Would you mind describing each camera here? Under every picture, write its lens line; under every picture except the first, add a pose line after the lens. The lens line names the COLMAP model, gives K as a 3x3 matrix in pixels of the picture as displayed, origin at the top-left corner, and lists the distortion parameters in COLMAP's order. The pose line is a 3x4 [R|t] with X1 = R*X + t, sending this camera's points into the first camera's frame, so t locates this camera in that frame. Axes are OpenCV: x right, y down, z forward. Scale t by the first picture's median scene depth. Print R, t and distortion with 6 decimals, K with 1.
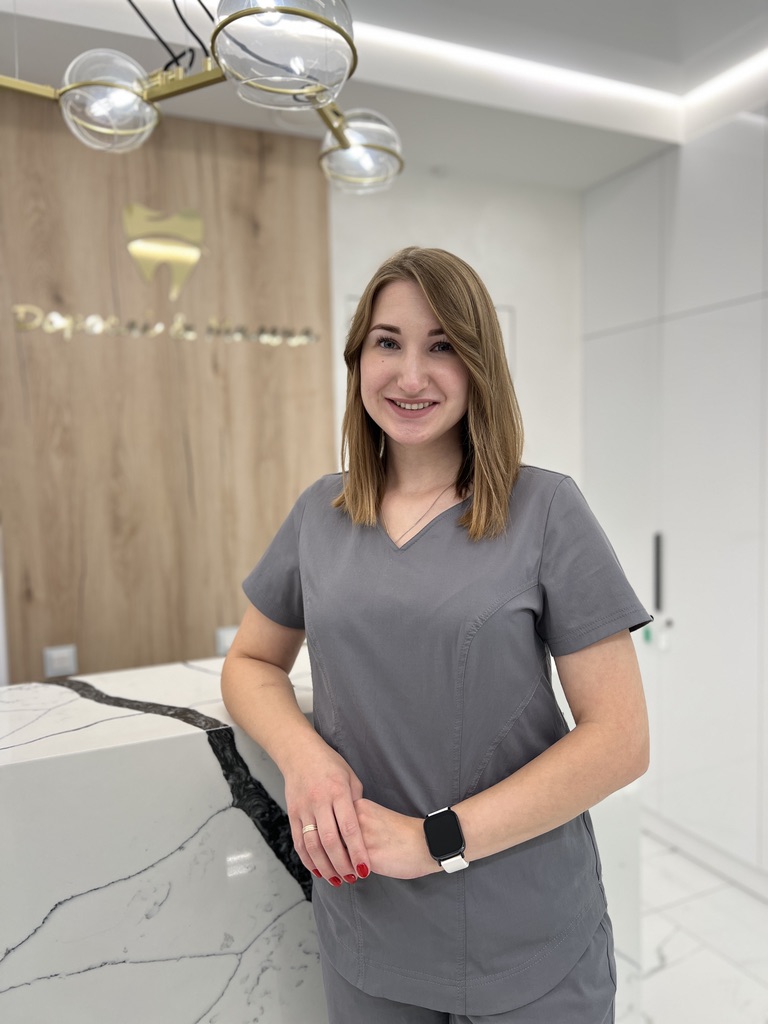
lens RADIAL K [[783.9, 0, 386.9], [0, 783.9, 519.0], [0, 0, 1]] dist [0.031248, -0.040269]
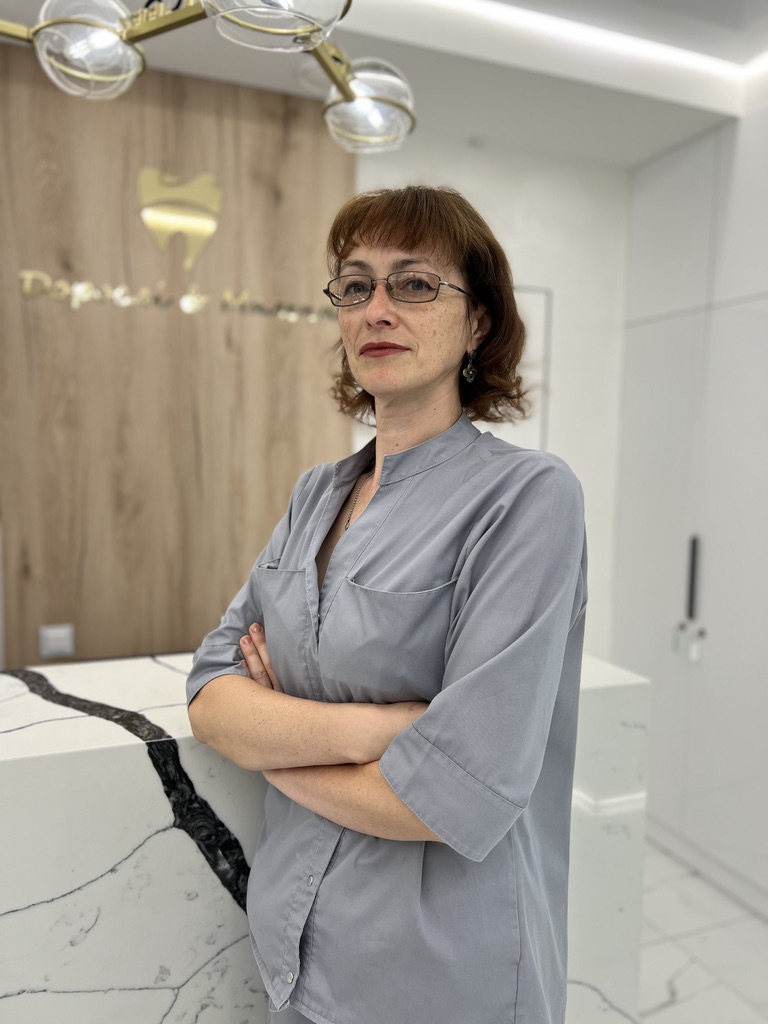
lens RADIAL K [[783.9, 0, 386.2], [0, 783.9, 514.4], [0, 0, 1]] dist [0.031248, -0.040269]
pose [[0.997423, 0.044822, -0.056019, 0.038361], [-0.044079, 0.998924, 0.014436, -0.007015], [0.056606, -0.011929, 0.998325, 0.057836]]
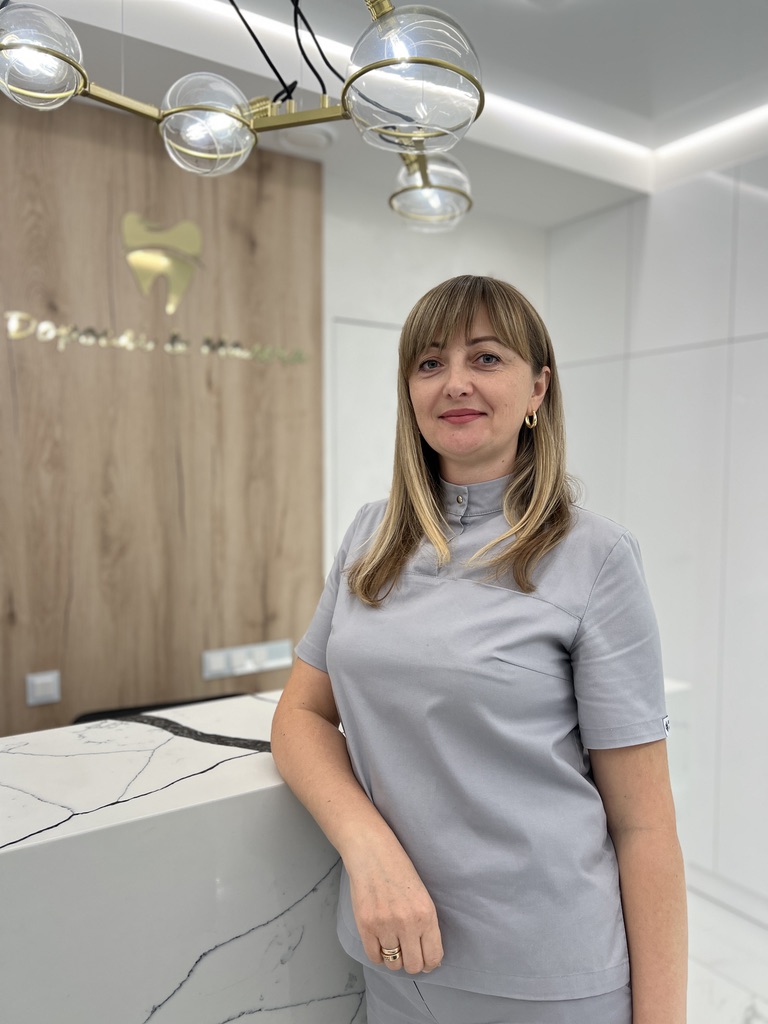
lens RADIAL K [[783.9, 0, 382.8], [0, 783.9, 519.2], [0, 0, 1]] dist [0.031248, -0.040269]
pose [[0.989424, 0.018933, 0.143814, -0.152913], [-0.017289, 0.999770, -0.012674, -0.017524], [-0.144021, 0.010054, 0.989524, 0.001142]]
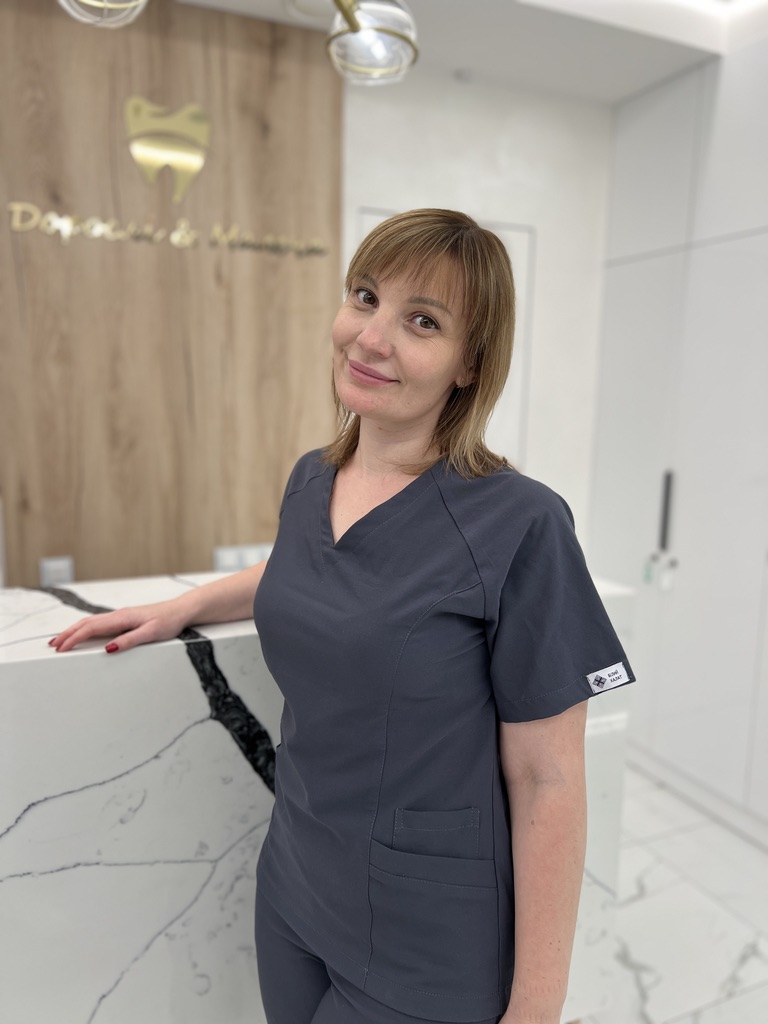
lens RADIAL K [[783.9, 0, 382.6], [0, 783.9, 519.6], [0, 0, 1]] dist [0.031248, -0.040269]
pose [[0.998911, 0.043347, -0.017272, 0.012637], [-0.041712, 0.995433, 0.085868, 0.010805], [0.020915, -0.085055, 0.996157, 0.020176]]
